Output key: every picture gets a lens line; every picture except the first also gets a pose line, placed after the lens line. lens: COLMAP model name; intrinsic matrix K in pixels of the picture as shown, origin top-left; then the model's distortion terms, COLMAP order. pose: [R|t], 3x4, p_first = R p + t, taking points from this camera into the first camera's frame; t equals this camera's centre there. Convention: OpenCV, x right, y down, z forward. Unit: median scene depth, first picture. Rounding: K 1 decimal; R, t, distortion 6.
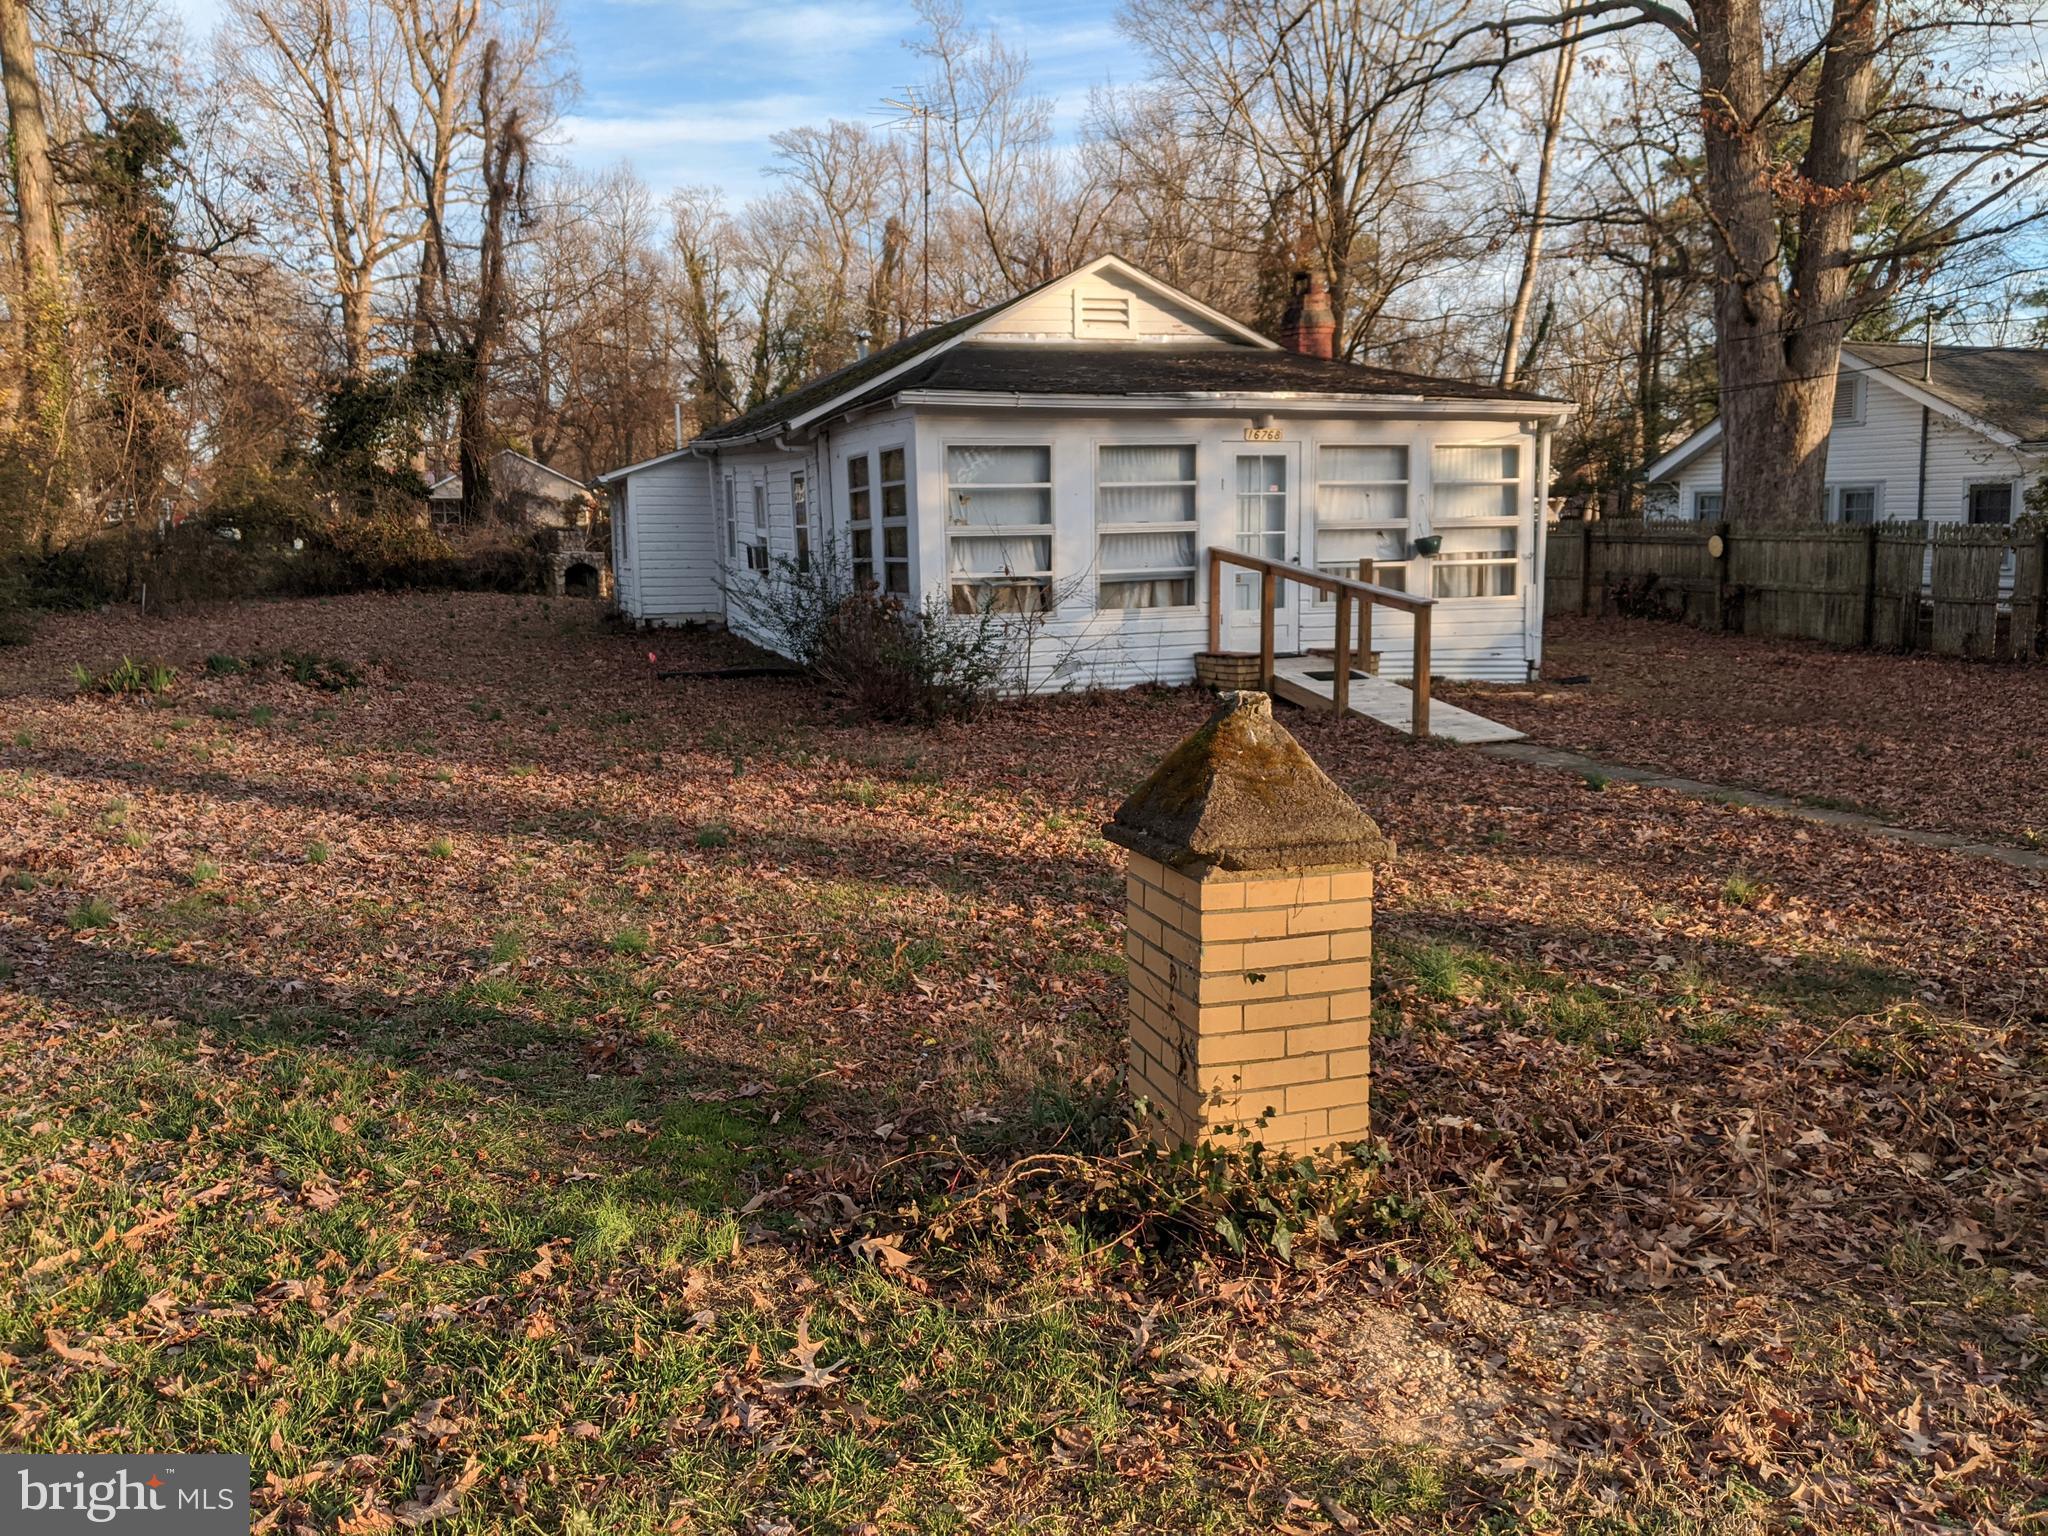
lens RADIAL K [[1637.6, 0, 1029.4], [0, 1637.6, 761.3], [0, 0, 1]] dist [0.063918, -0.114326]
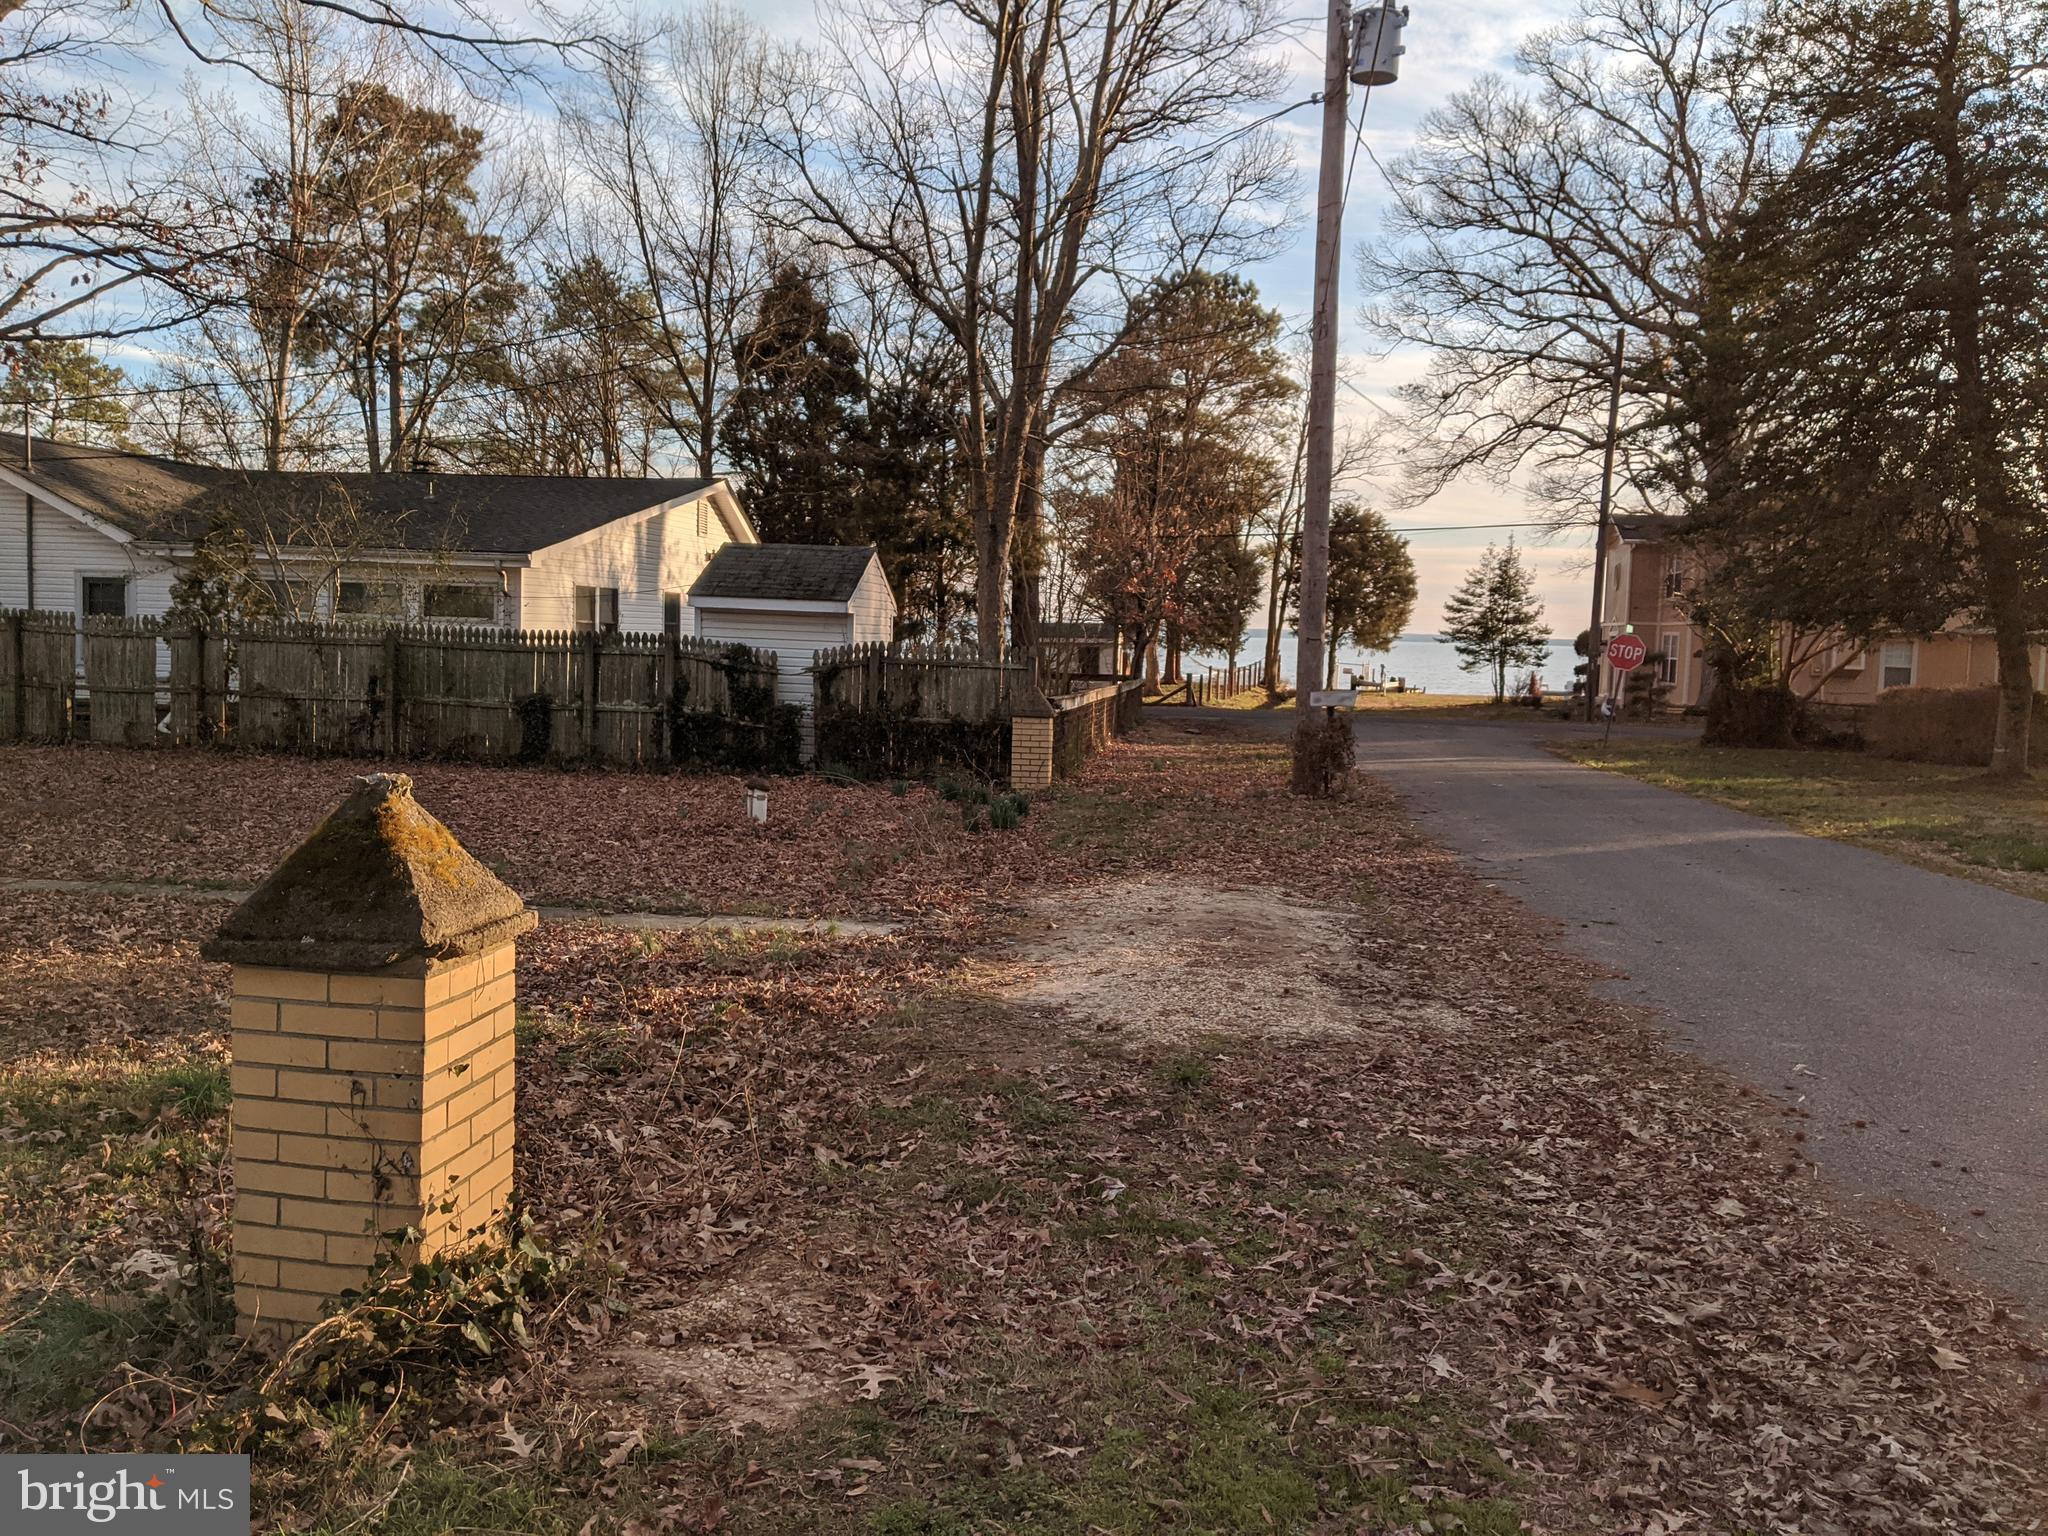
lens RADIAL K [[1637.6, 0, 1026.9], [0, 1637.6, 770.8], [0, 0, 1]] dist [0.063918, -0.114326]
pose [[0.429380, -0.048086, 0.901843, -0.119374], [0.092888, 0.995637, 0.008862, -0.004141], [-0.898335, 0.079965, 0.431973, 0.054480]]
